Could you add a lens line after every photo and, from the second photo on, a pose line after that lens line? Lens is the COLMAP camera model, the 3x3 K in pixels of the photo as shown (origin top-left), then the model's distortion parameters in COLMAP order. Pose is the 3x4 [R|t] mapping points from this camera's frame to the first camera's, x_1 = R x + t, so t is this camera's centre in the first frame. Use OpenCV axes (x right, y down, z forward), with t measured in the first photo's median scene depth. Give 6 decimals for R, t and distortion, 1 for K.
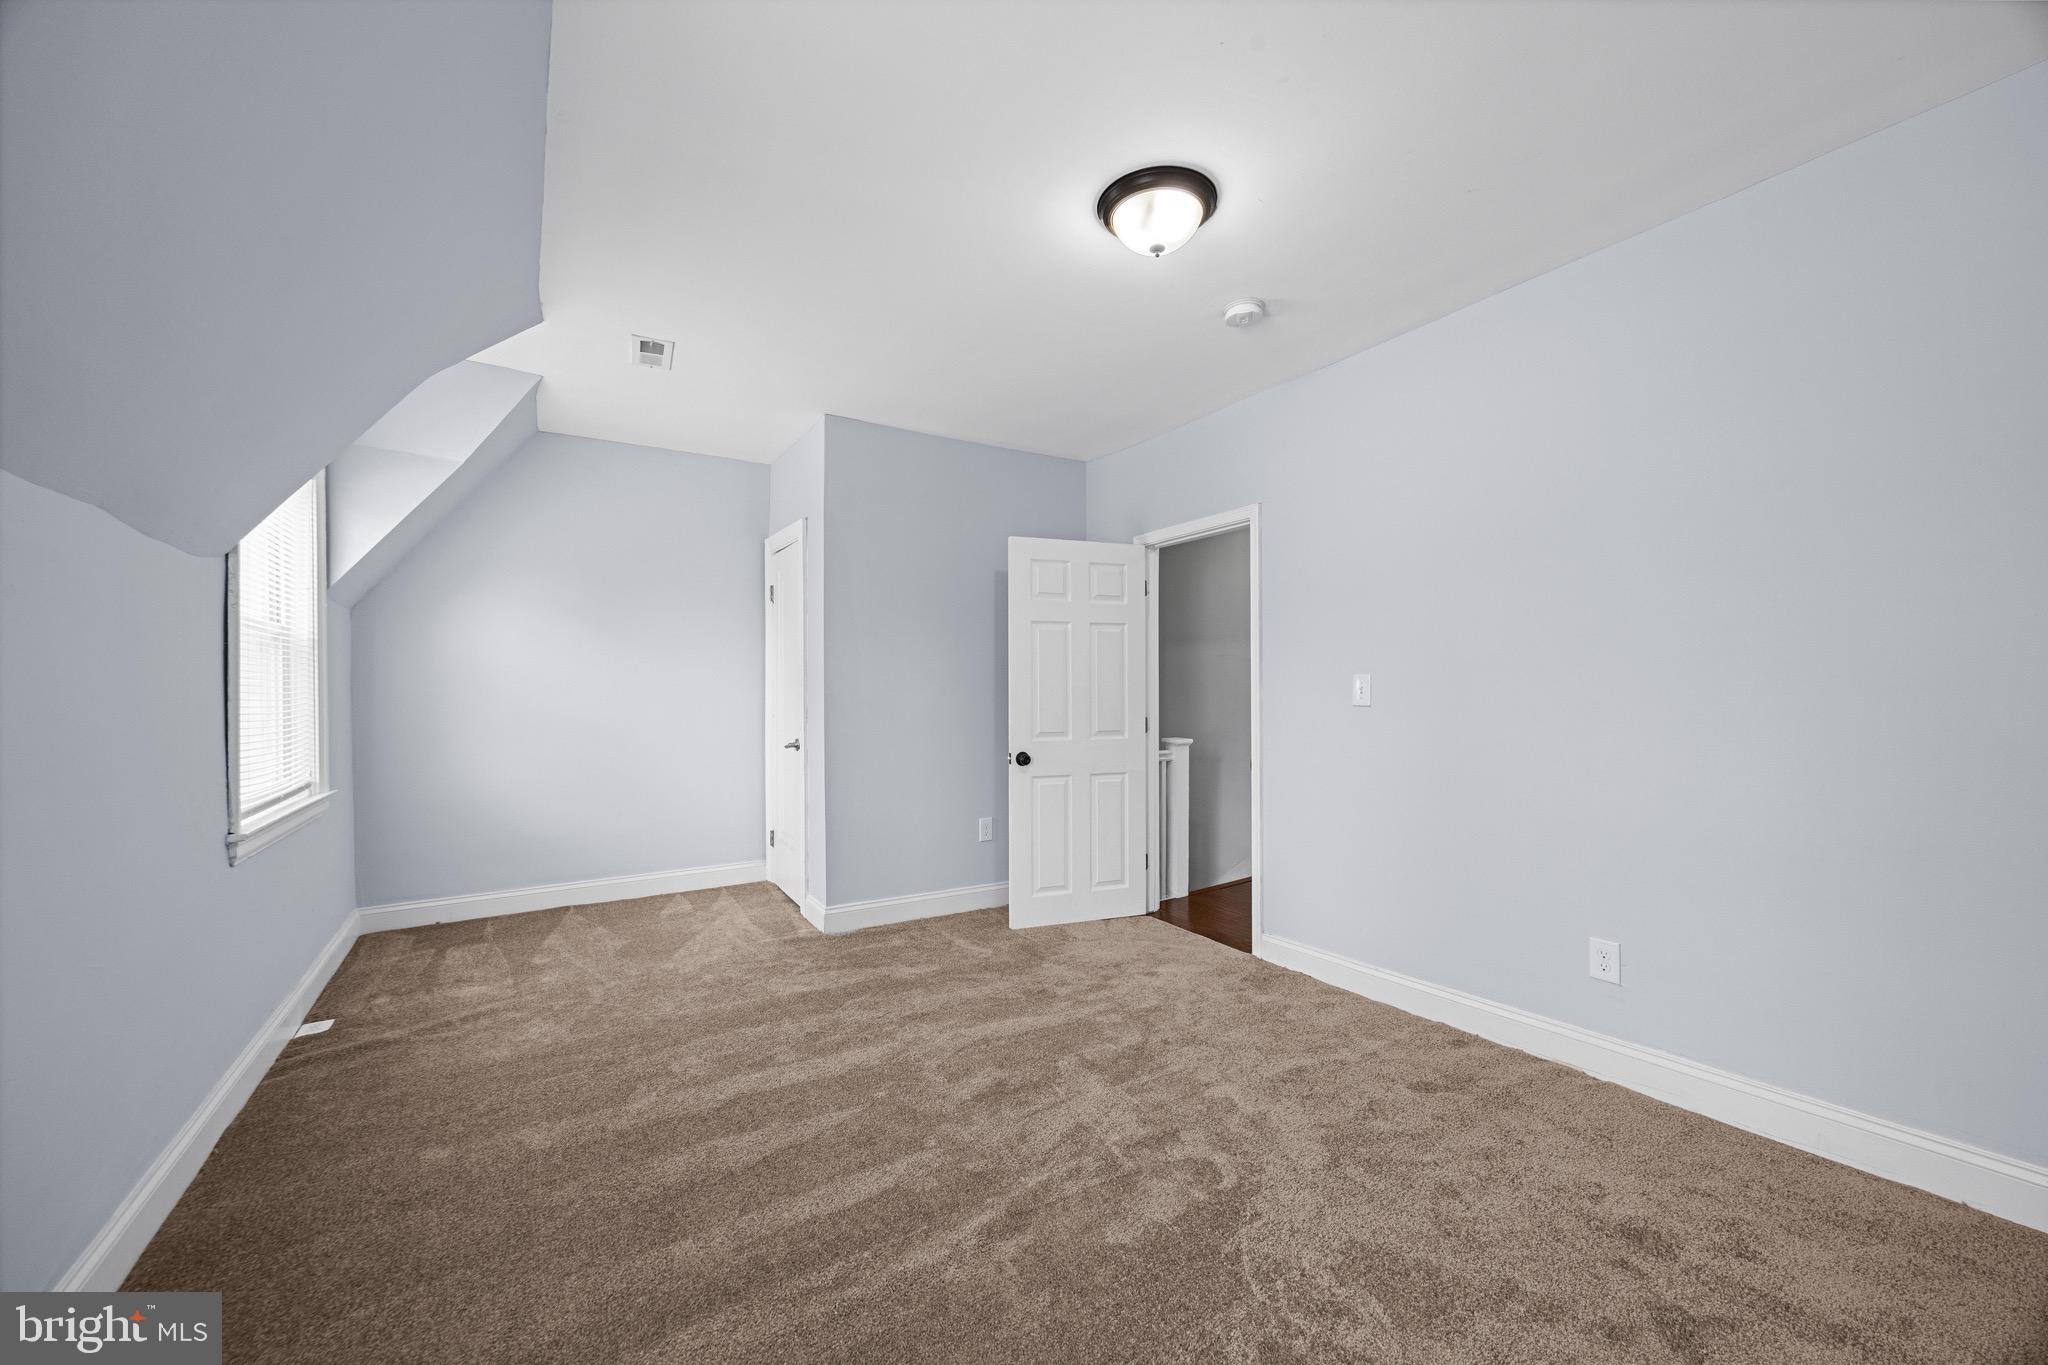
lens RADIAL K [[780.8, 0, 1032.3], [0, 780.8, 688.3], [0, 0, 1]] dist [0.000191, -0.000161]
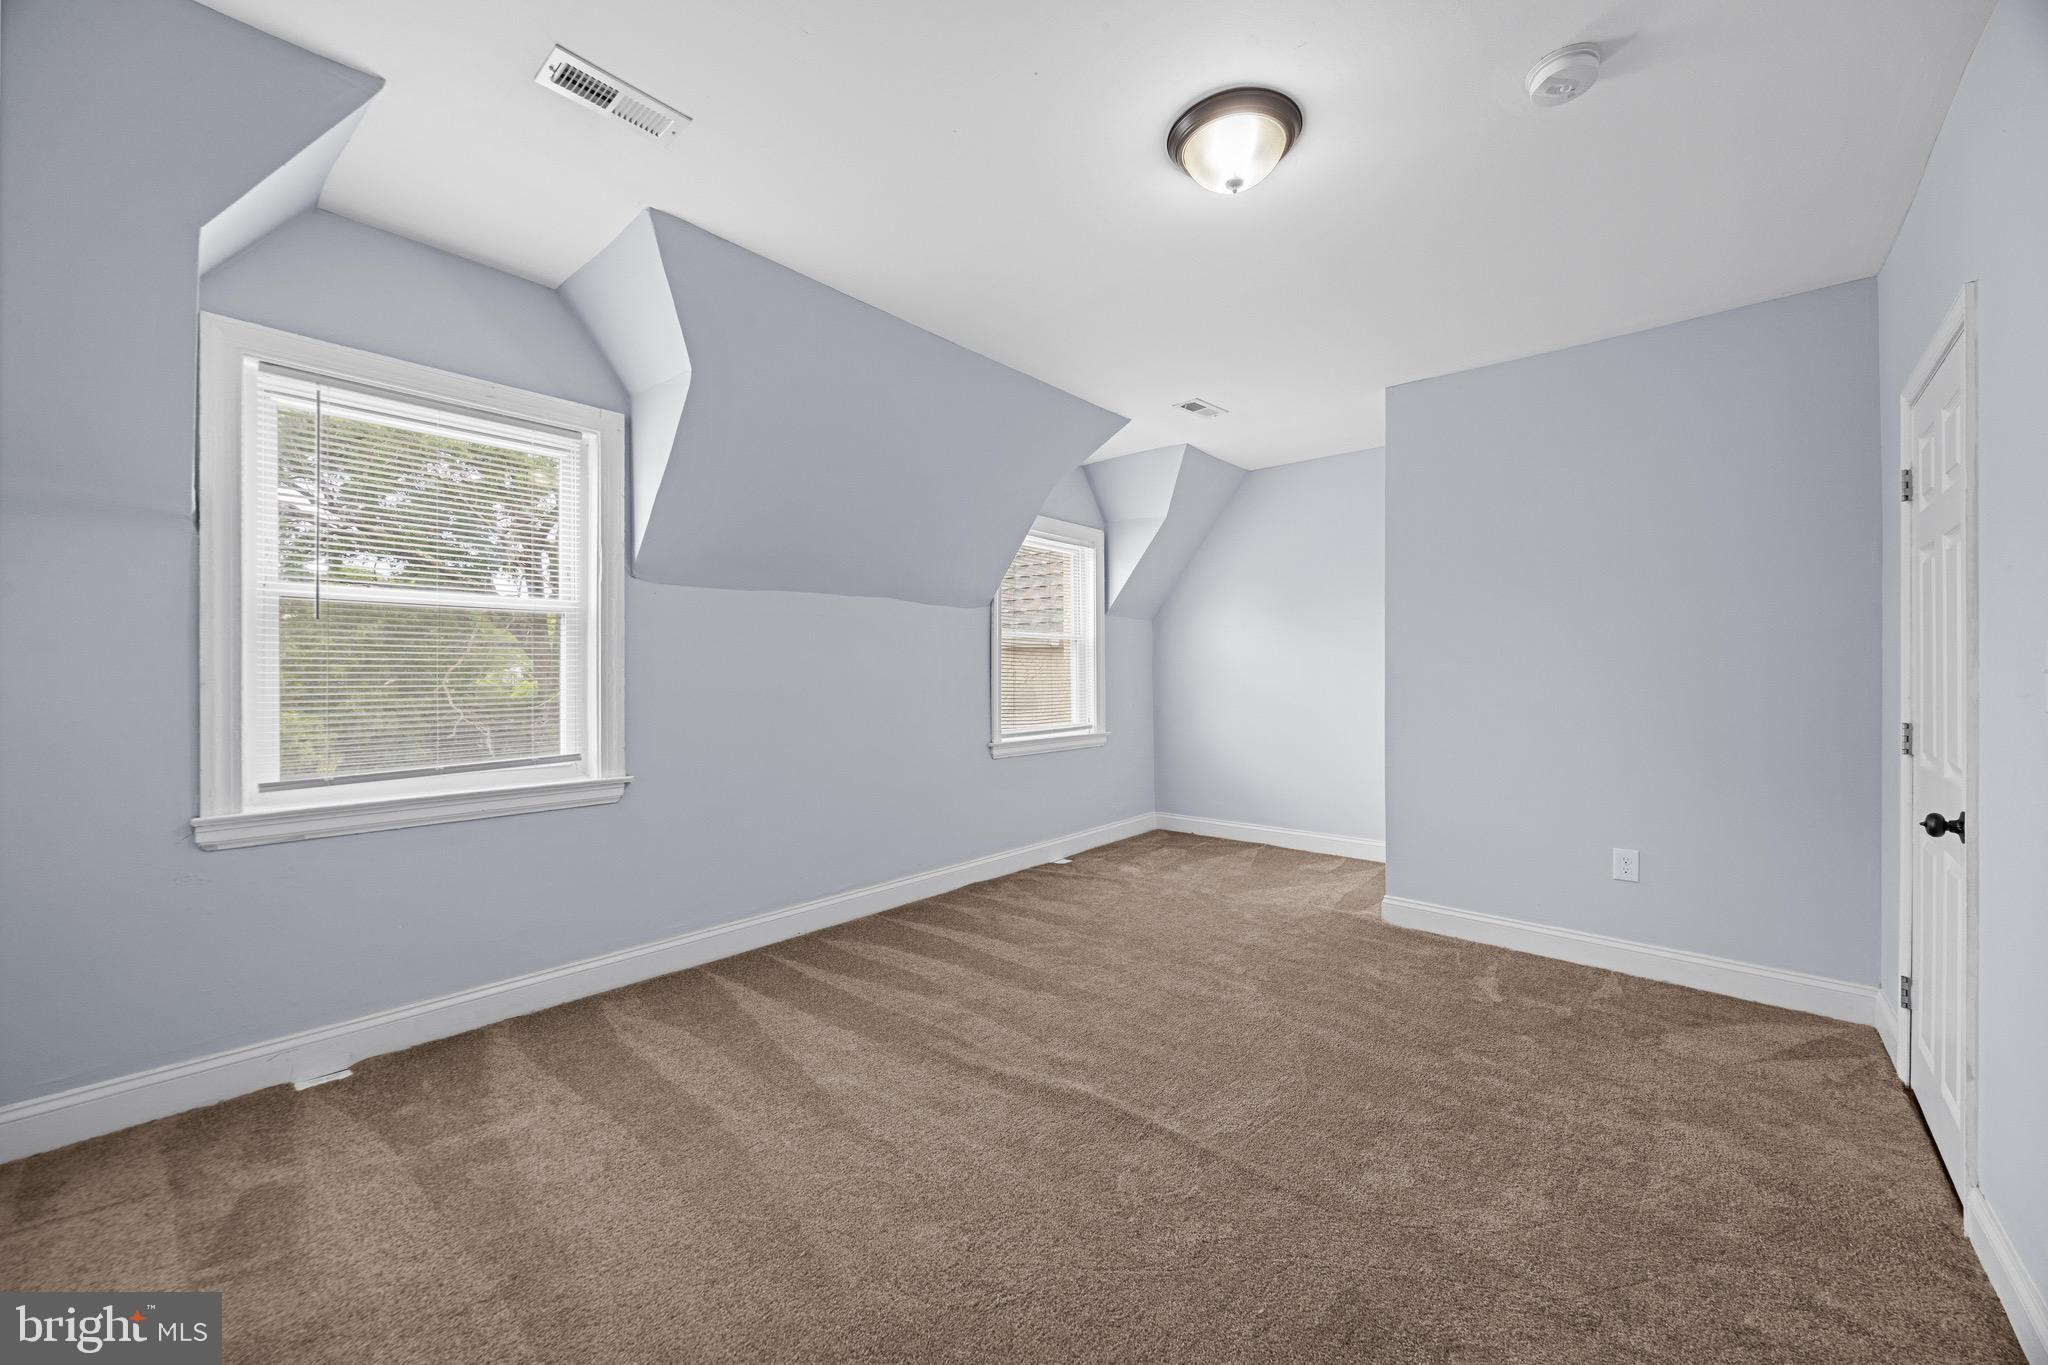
lens RADIAL K [[780.8, 0, 1027.4], [0, 780.8, 679.0], [0, 0, 1]] dist [0.000191, -0.000161]
pose [[0.285462, 0.008677, -0.958351, 0.585607], [-0.000968, 0.999961, 0.008765, 0.002695], [0.958390, -0.001575, 0.285459, 0.320010]]
